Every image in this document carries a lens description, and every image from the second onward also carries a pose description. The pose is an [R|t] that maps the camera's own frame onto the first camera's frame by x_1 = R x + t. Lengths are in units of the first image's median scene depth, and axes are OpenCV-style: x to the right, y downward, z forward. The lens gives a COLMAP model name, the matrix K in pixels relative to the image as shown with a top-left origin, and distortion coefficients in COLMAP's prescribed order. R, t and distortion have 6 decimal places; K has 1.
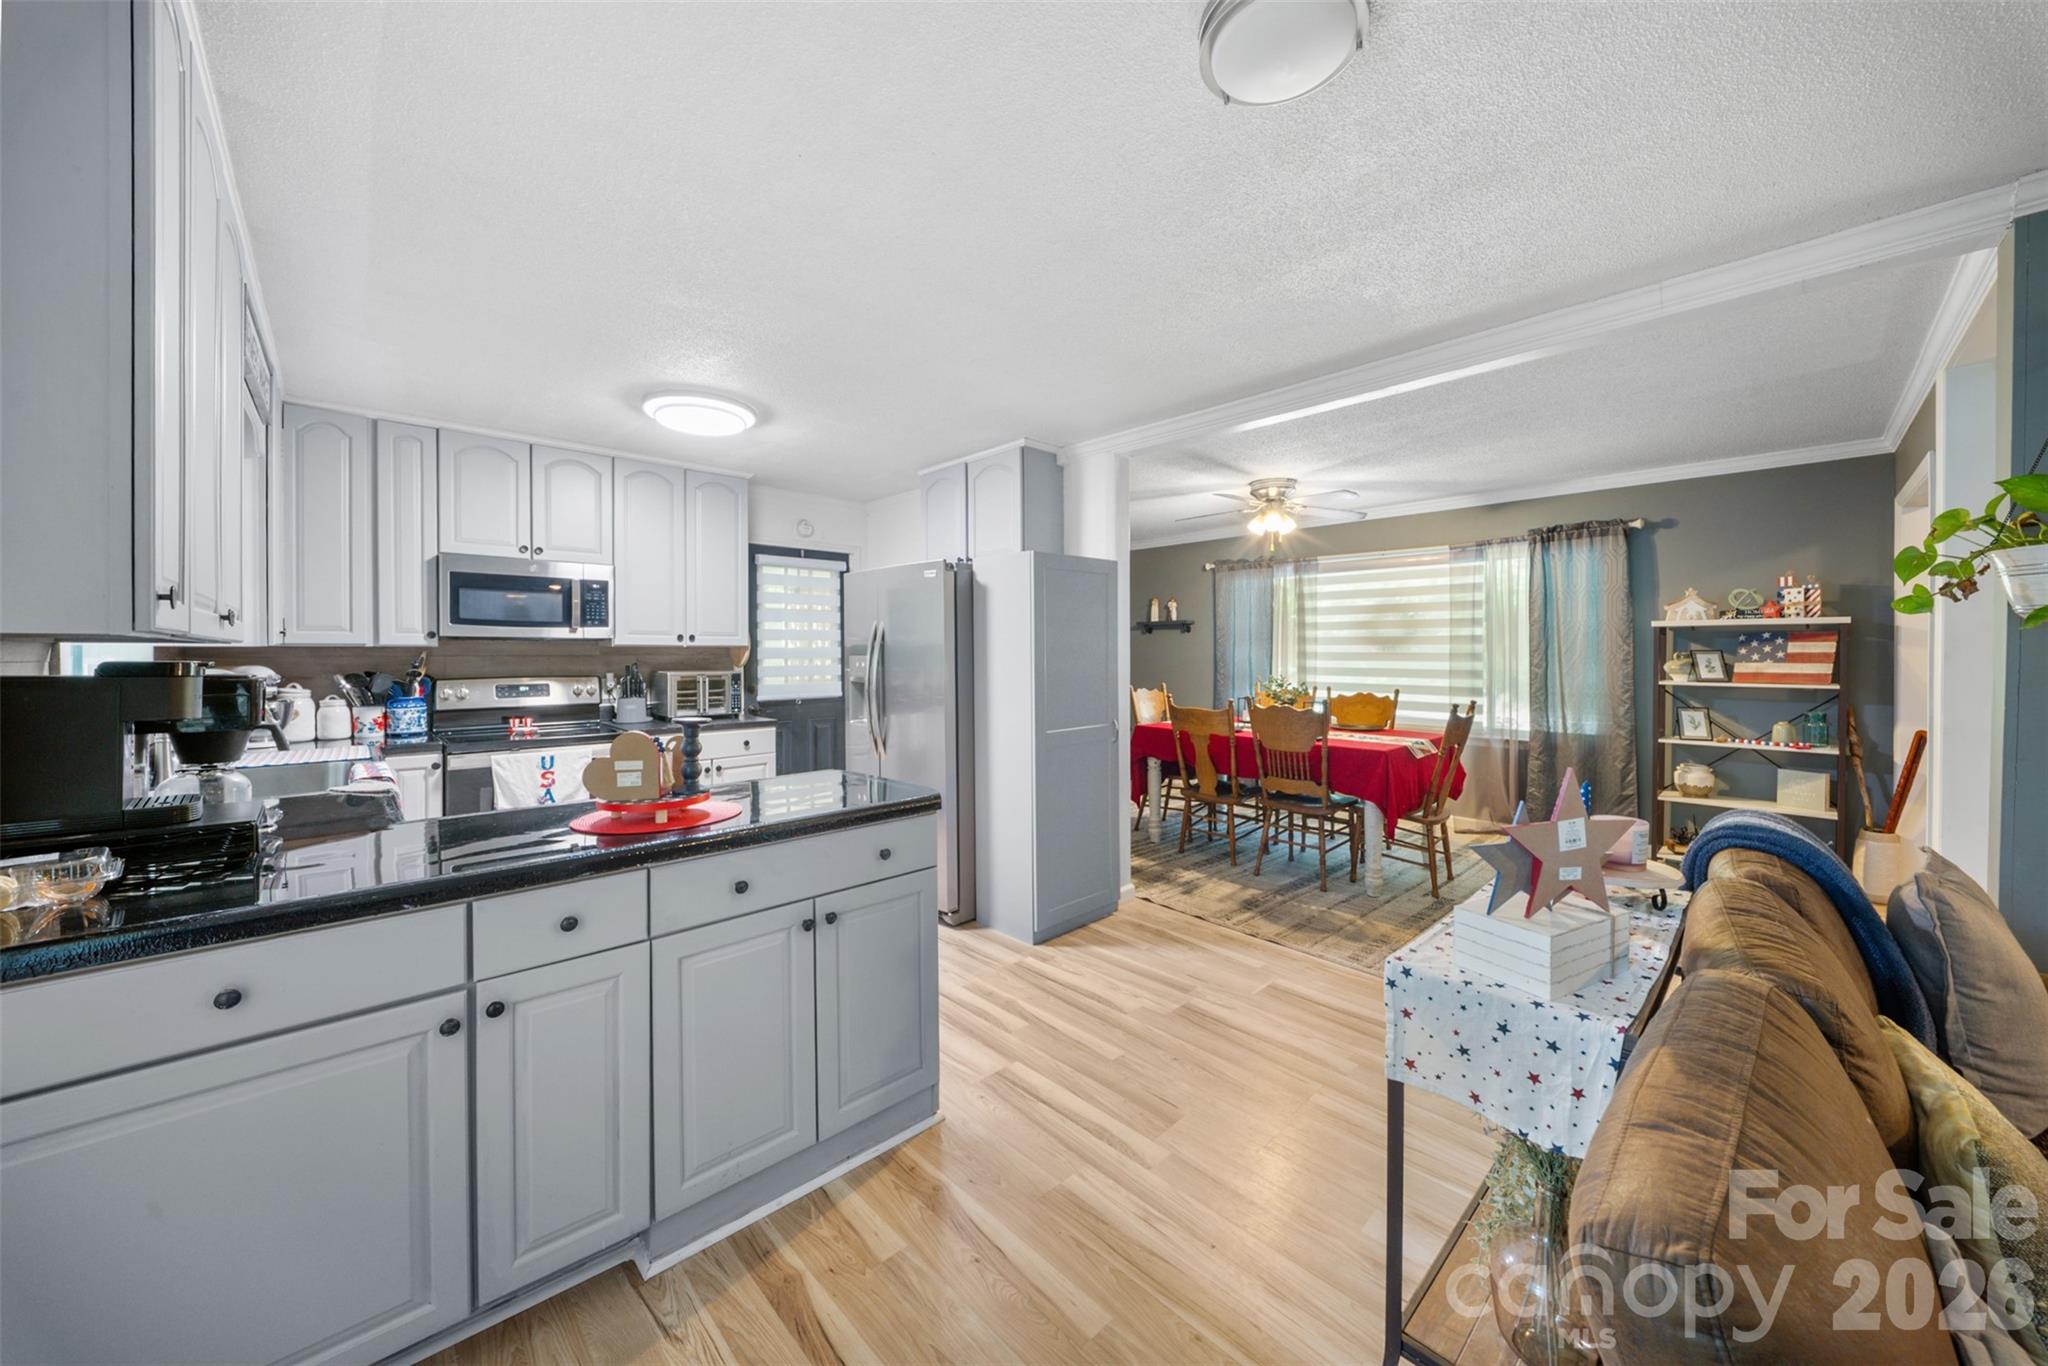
lens RADIAL K [[722.5, 0, 1040.1], [0, 722.5, 661.3], [0, 0, 1]] dist [-0.000232, -0.002045]
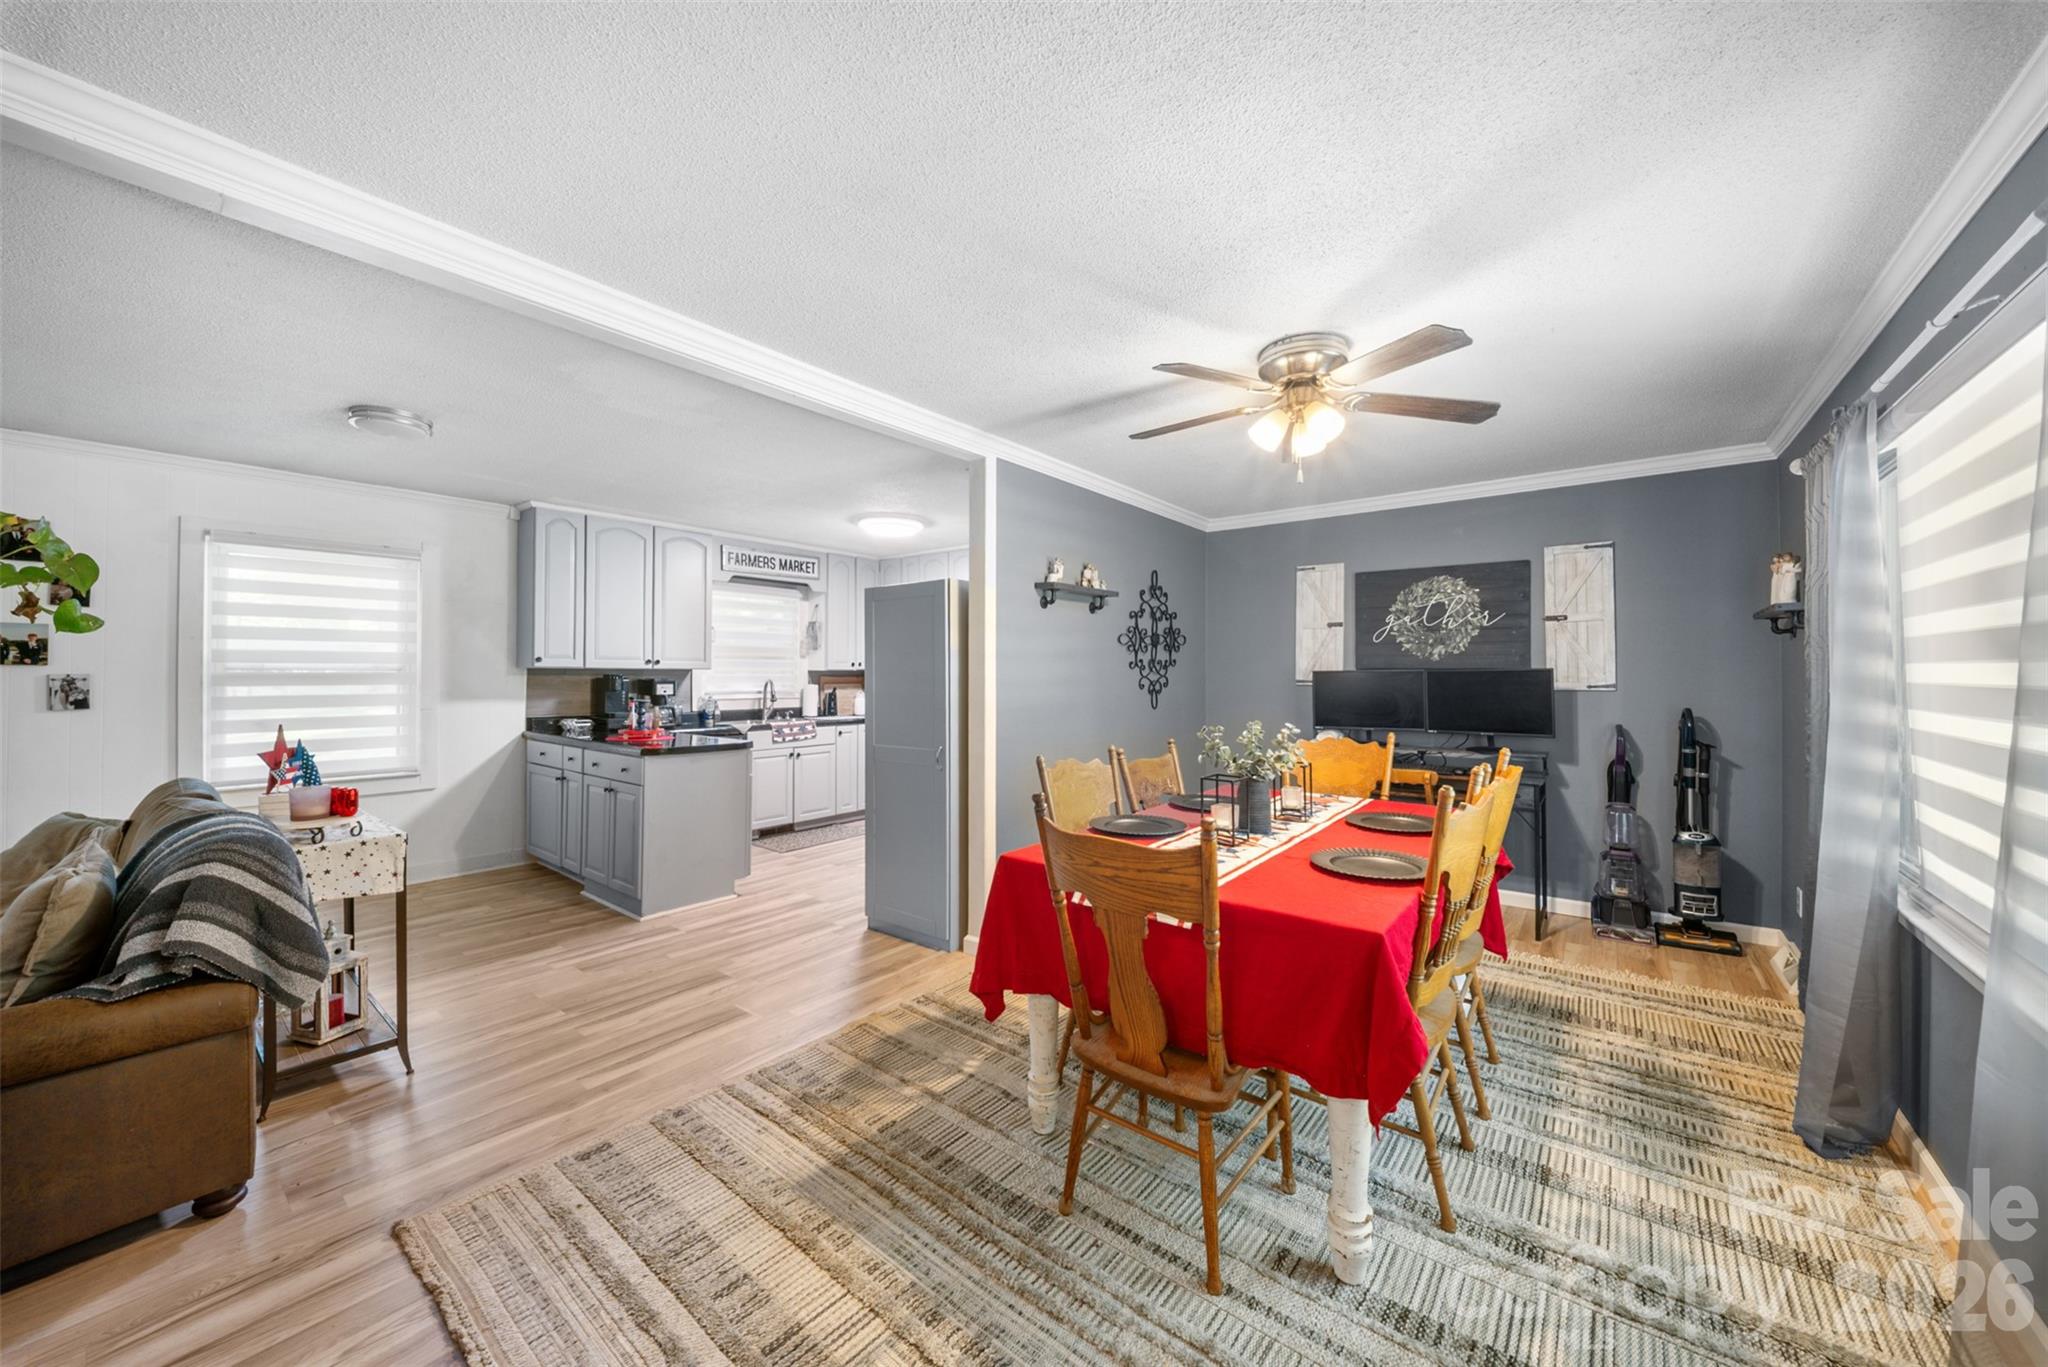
lens RADIAL K [[722.5, 0, 1017.2], [0, 722.5, 681.8], [0, 0, 1]] dist [-0.000232, -0.002045]
pose [[0.143583, 0.014580, -0.989531, 0.968671], [-0.016597, 0.999786, 0.012322, -0.016622], [0.989499, 0.014654, 0.143795, 0.879447]]
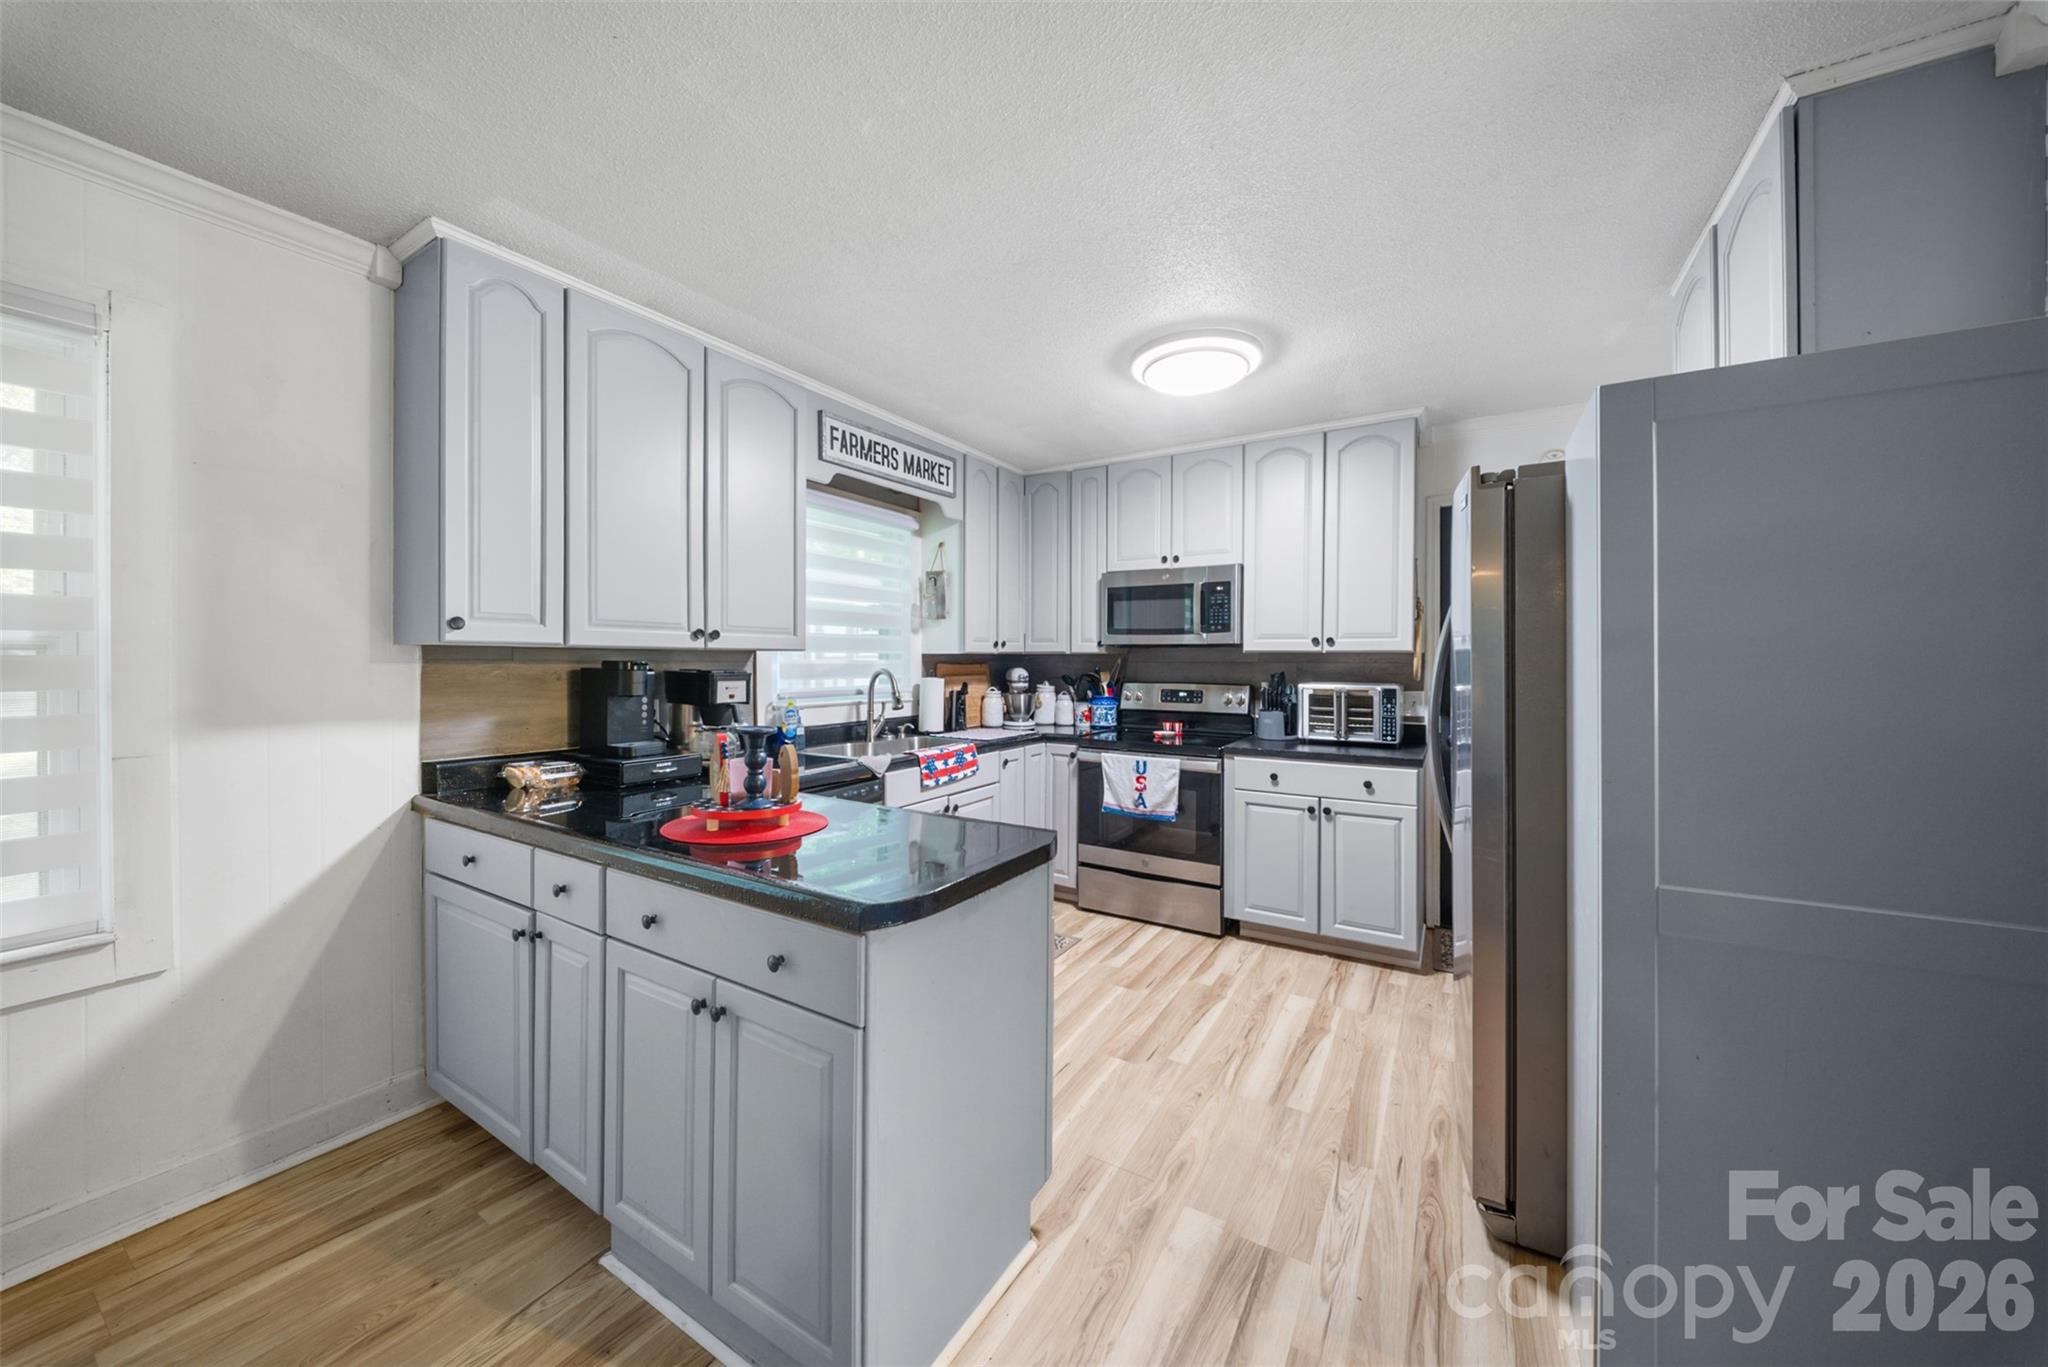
lens RADIAL K [[722.5, 0, 1008.5], [0, 722.5, 677.1], [0, 0, 1]] dist [-0.000232, -0.002045]
pose [[0.248553, 0.025965, -0.968270, 0.223501], [-0.015350, 0.999621, 0.022865, -0.006619], [0.968497, 0.009180, 0.248858, 0.501079]]
